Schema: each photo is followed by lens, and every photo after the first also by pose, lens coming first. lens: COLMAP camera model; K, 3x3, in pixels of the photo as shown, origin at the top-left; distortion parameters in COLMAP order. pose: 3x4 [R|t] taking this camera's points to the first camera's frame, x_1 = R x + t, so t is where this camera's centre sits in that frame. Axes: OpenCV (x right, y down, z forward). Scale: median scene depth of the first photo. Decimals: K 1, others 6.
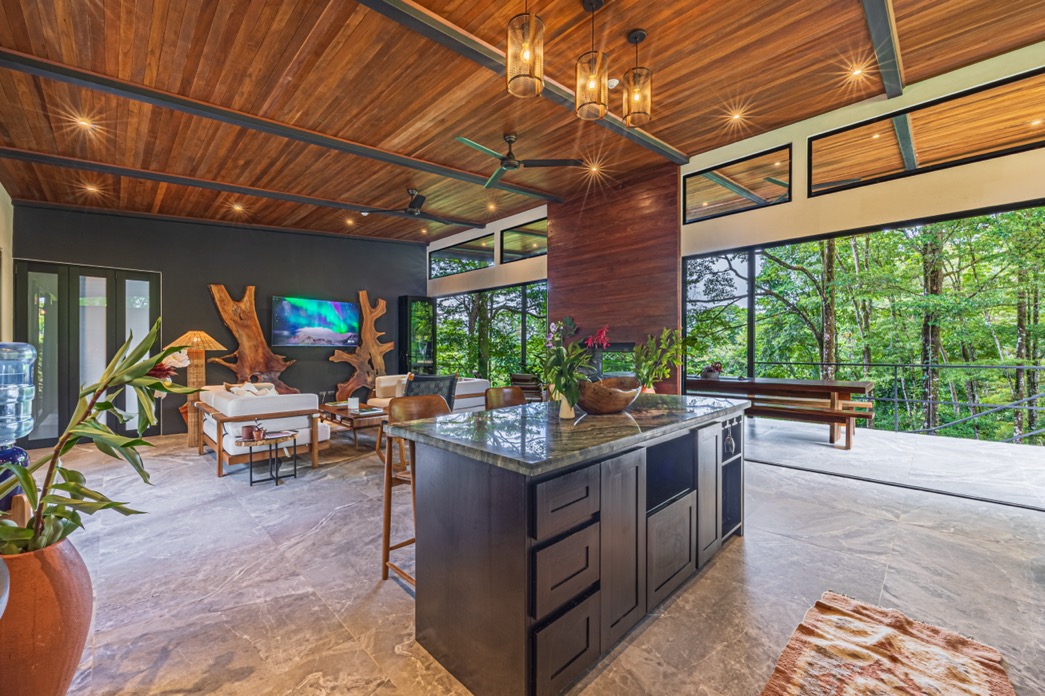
lens RADIAL K [[415.8, 0, 529.5], [0, 415.8, 348.4], [0, 0, 1]] dist [-0.001055, 0.001353]
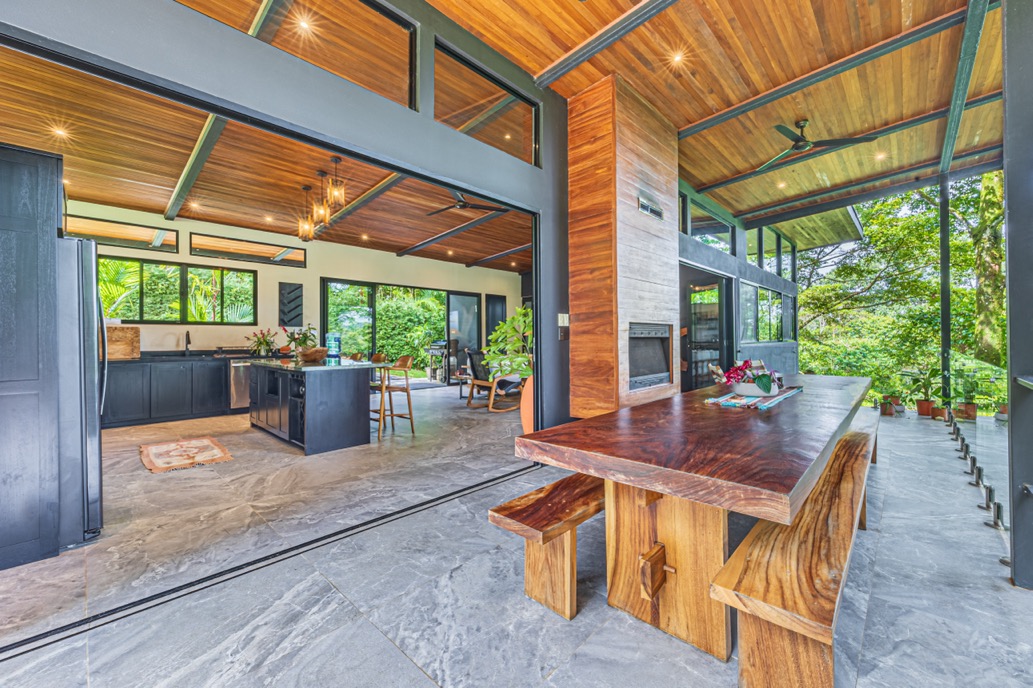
lens RADIAL K [[411.0, 0, 530.3], [0, 411.0, 343.9], [0, 0, 1]] dist [-0.001055, 0.001353]
pose [[0.036111, 0.011998, -0.999276, 1.903557], [-0.000394, 0.999928, 0.011991, 0.021147], [0.999348, -0.000039, 0.036114, 1.651520]]
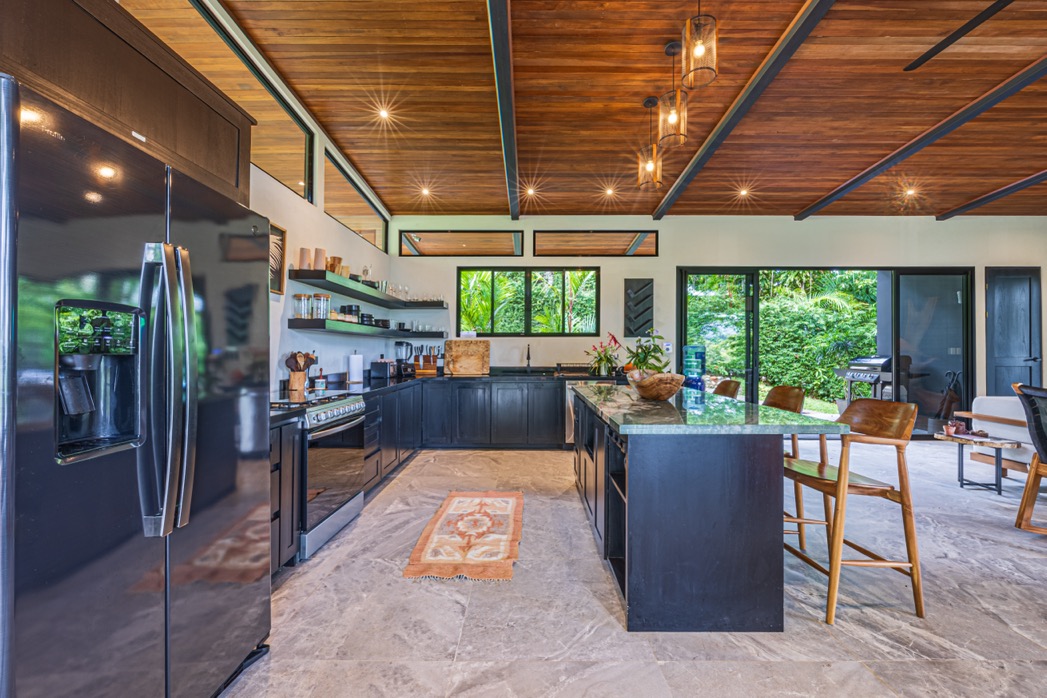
lens RADIAL K [[416.6, 0, 523.7], [0, 416.6, 346.2], [0, 0, 1]] dist [-0.001055, 0.001353]
pose [[-0.718428, -0.011132, -0.695512, 1.021379], [-0.004176, 0.999923, -0.011690, 0.011017], [0.695589, -0.005494, -0.718419, 1.272911]]
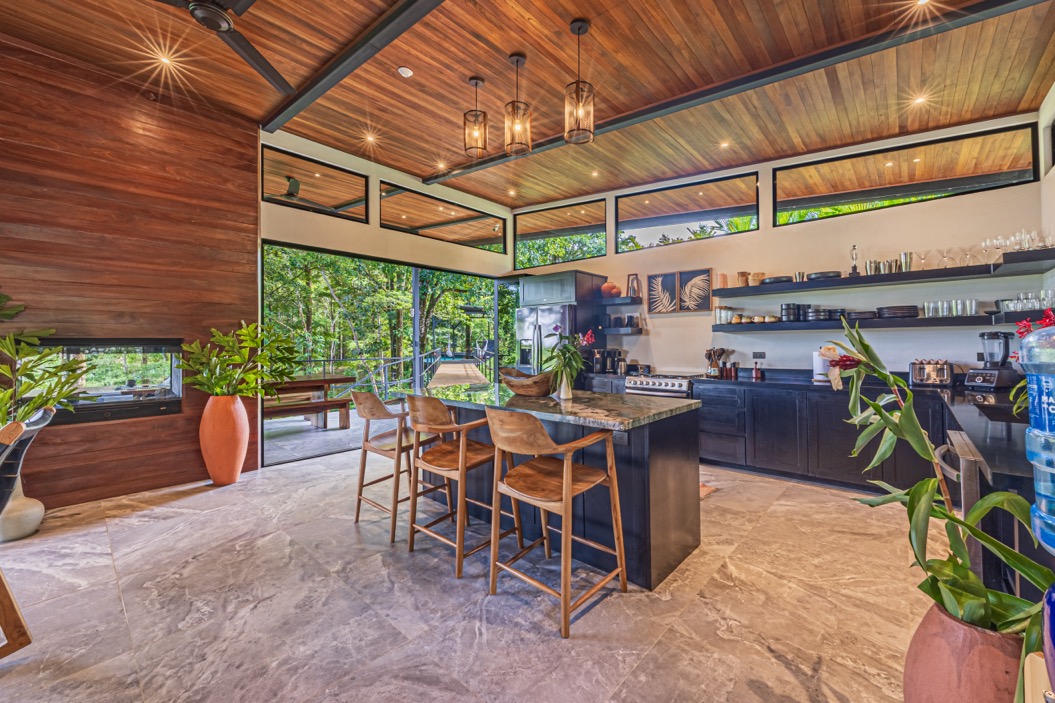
lens RADIAL K [[419.8, 0, 534.8], [0, 419.8, 342.2], [0, 0, 1]] dist [-0.001055, 0.001353]
pose [[-0.054679, 0.007538, 0.998476, -0.880504], [0.005136, 0.999960, -0.007268, 0.000088], [-0.998491, 0.004730, -0.054716, 0.845552]]
